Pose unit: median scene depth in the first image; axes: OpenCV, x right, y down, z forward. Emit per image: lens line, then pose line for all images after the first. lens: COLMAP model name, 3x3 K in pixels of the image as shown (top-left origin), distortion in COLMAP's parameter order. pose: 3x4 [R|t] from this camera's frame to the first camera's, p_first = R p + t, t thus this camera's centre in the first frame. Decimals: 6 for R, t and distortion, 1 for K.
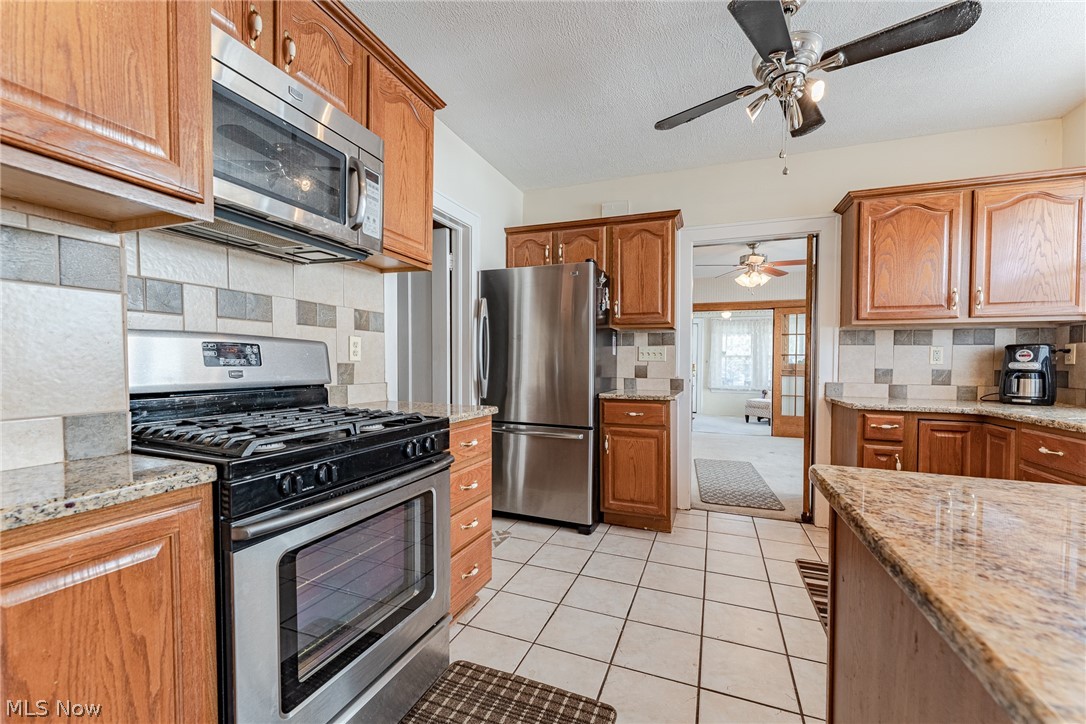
lens RADIAL K [[441.3, 0, 544.3], [0, 441.3, 372.4], [0, 0, 1]] dist [0.002377, 0.000049]
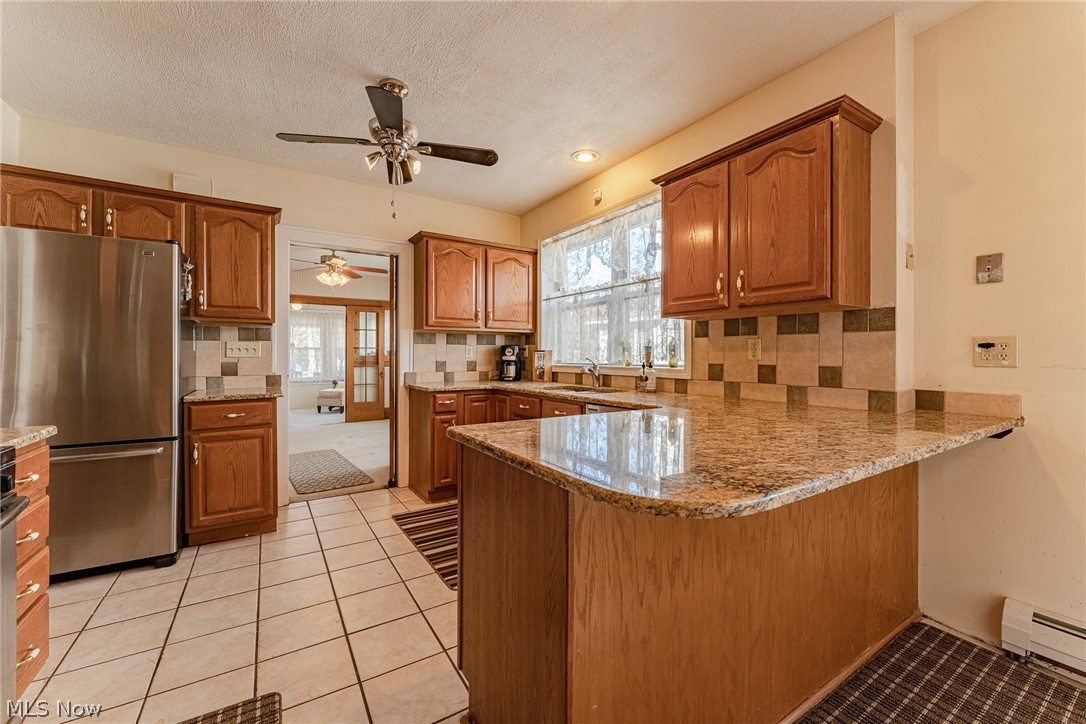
lens RADIAL K [[435.4, 0, 543.0], [0, 435.4, 362.0], [0, 0, 1]] dist [0.023773, 0.000025]
pose [[0.594678, -0.021499, 0.803676, -0.150978], [0.021920, 0.999704, 0.010523, -0.013419], [-0.803665, 0.011359, 0.594974, -0.078336]]
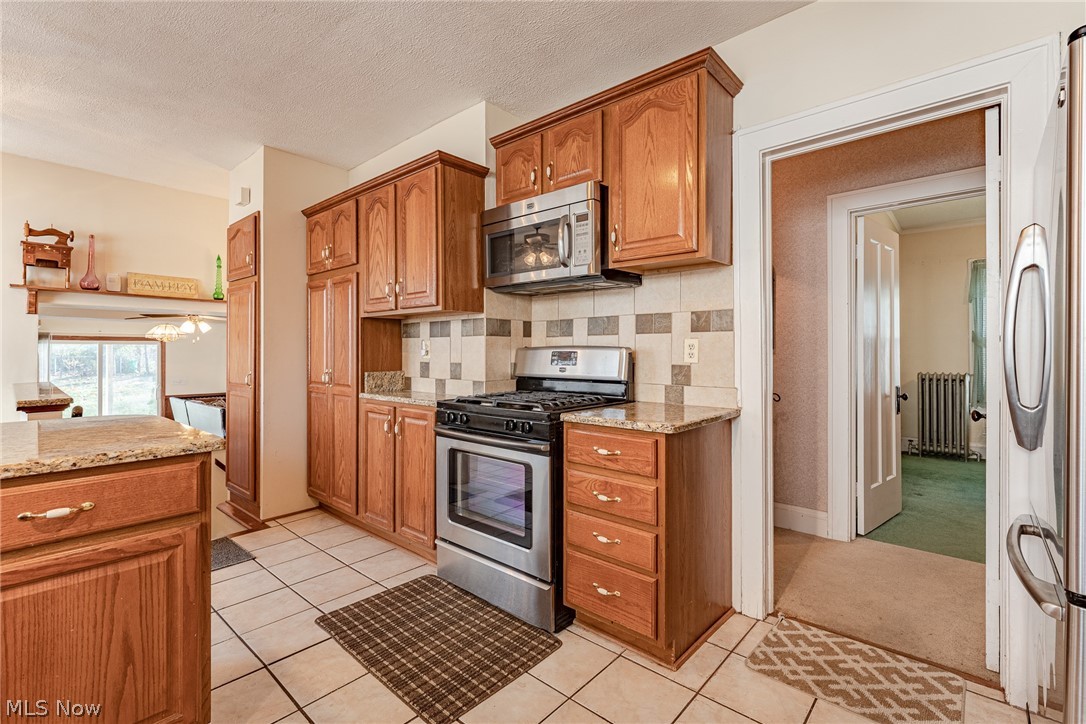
lens RADIAL K [[488.0, 0, 542.7], [0, 488.0, 357.0], [0, 0, 1]] dist [0.000205, -0.000024]
pose [[-0.350612, -0.004732, -0.936509, 0.534631], [-0.029358, 0.999551, 0.005940, -0.026053], [0.936061, 0.029577, -0.350593, 0.776711]]
